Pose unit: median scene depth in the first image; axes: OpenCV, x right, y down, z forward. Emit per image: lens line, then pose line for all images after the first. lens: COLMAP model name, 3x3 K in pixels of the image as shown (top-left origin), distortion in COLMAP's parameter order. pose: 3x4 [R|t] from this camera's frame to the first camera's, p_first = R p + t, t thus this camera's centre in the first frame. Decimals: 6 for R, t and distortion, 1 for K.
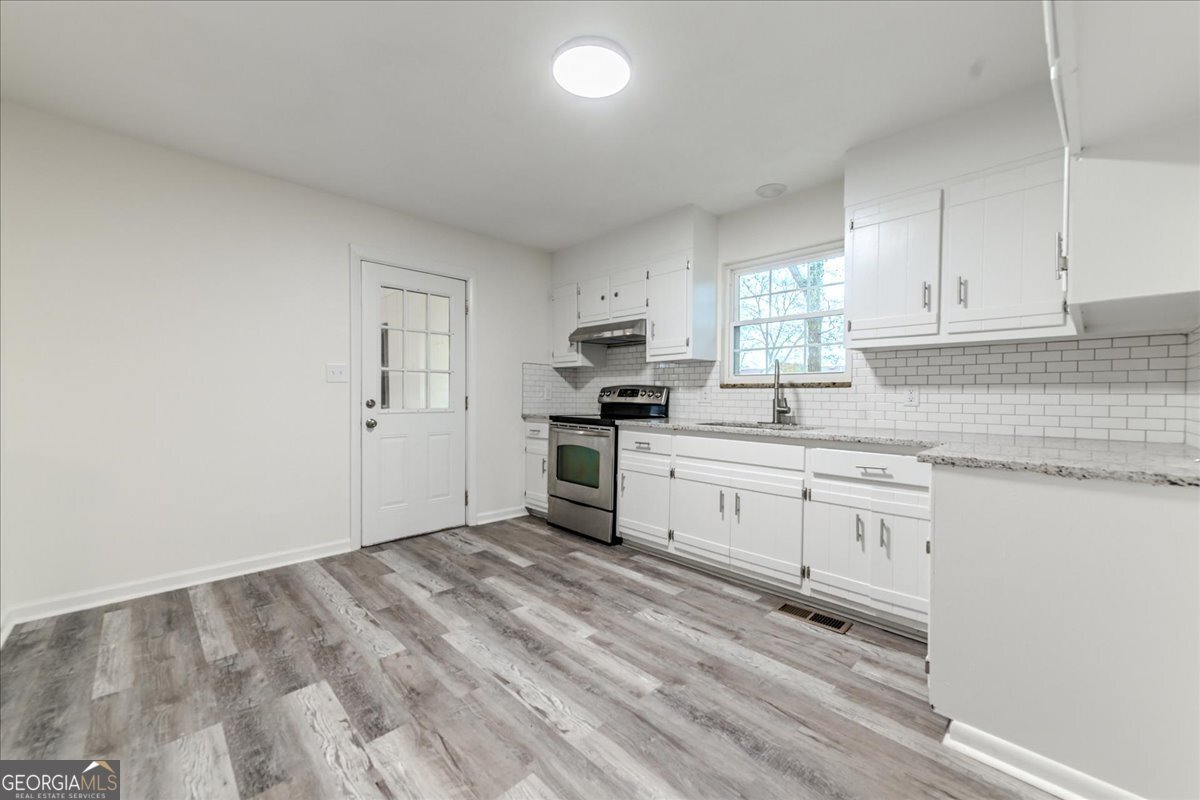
lens RADIAL K [[470.7, 0, 604.8], [0, 470.7, 400.0], [0, 0, 1]] dist [0.009118, 0.004913]
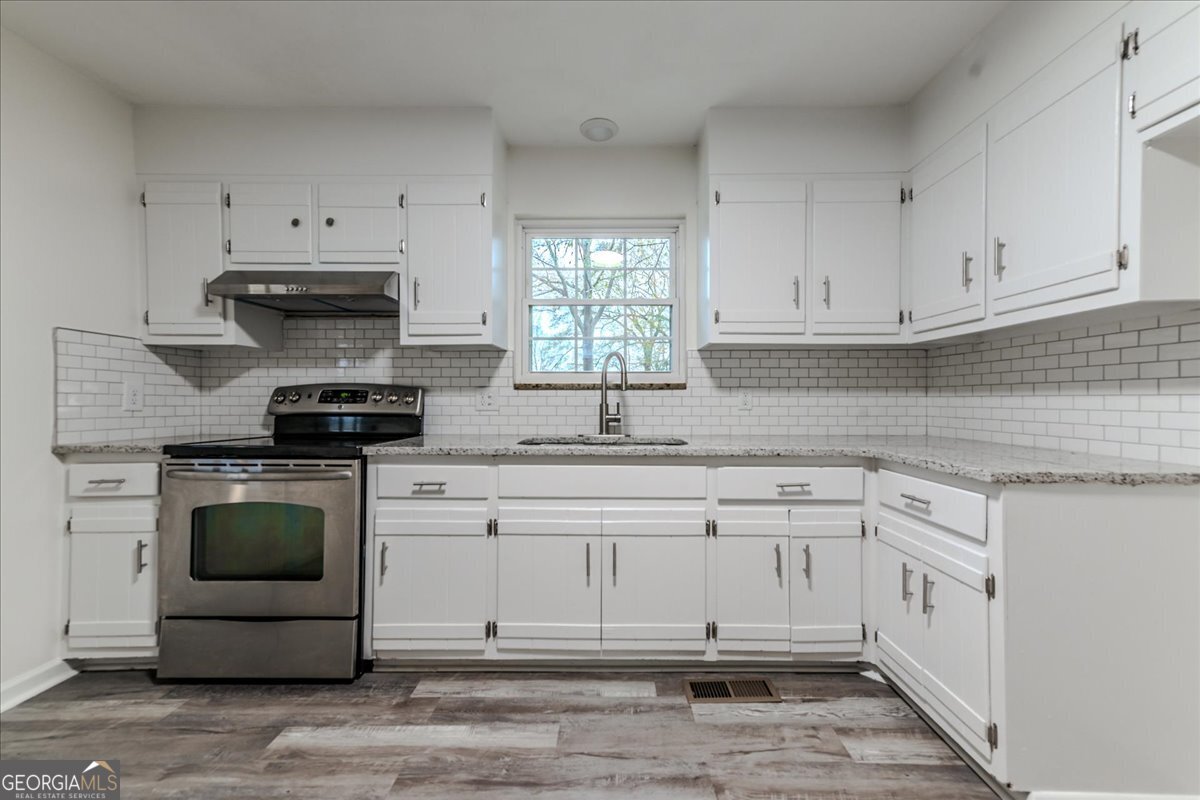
lens RADIAL K [[470.7, 0, 604.8], [0, 470.7, 400.0], [0, 0, 1]] dist [0.009118, 0.004913]
pose [[0.702824, -0.007306, 0.711326, -0.185041], [0.012251, 0.999923, -0.001833, -0.007208], [-0.711258, 0.010003, 0.702860, 0.458860]]
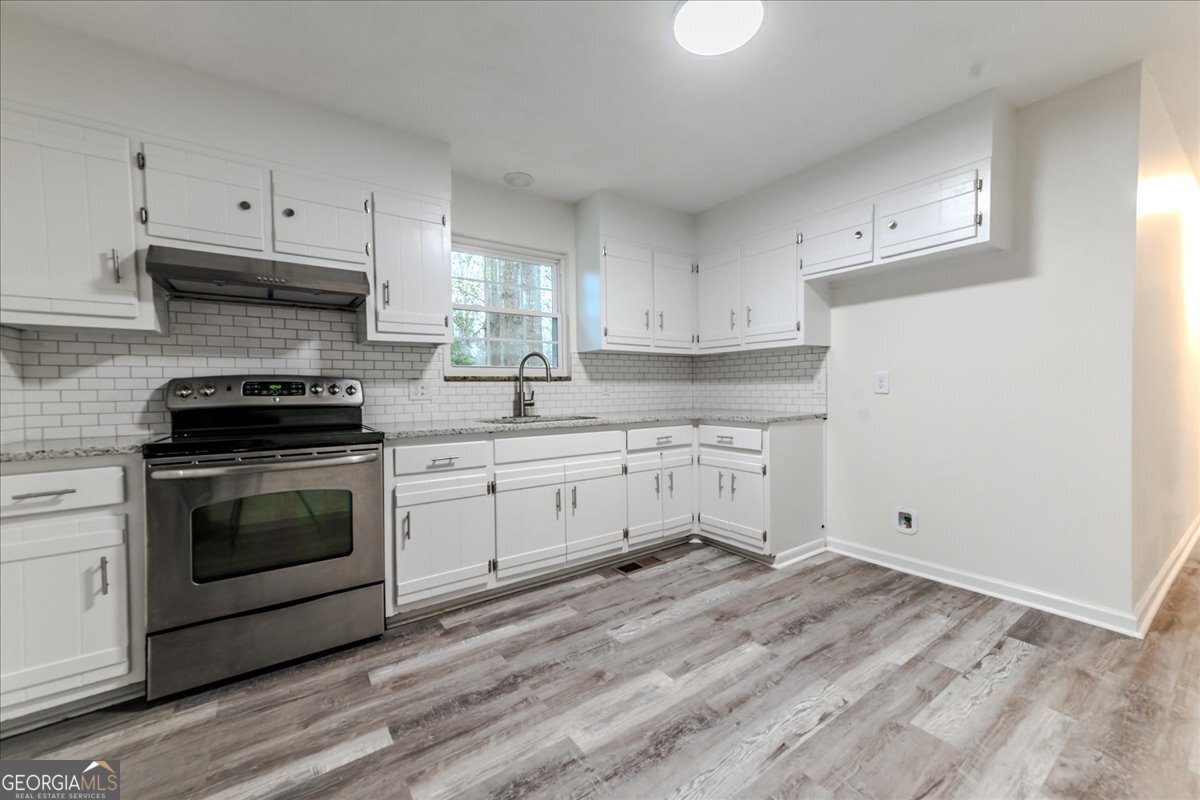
lens RADIAL K [[470.7, 0, 604.8], [0, 470.7, 400.0], [0, 0, 1]] dist [0.009118, 0.004913]
pose [[0.148703, -0.032592, 0.988345, -0.598700], [0.024855, 0.999264, 0.029213, -0.010620], [-0.988570, 0.020221, 0.149403, 0.681051]]
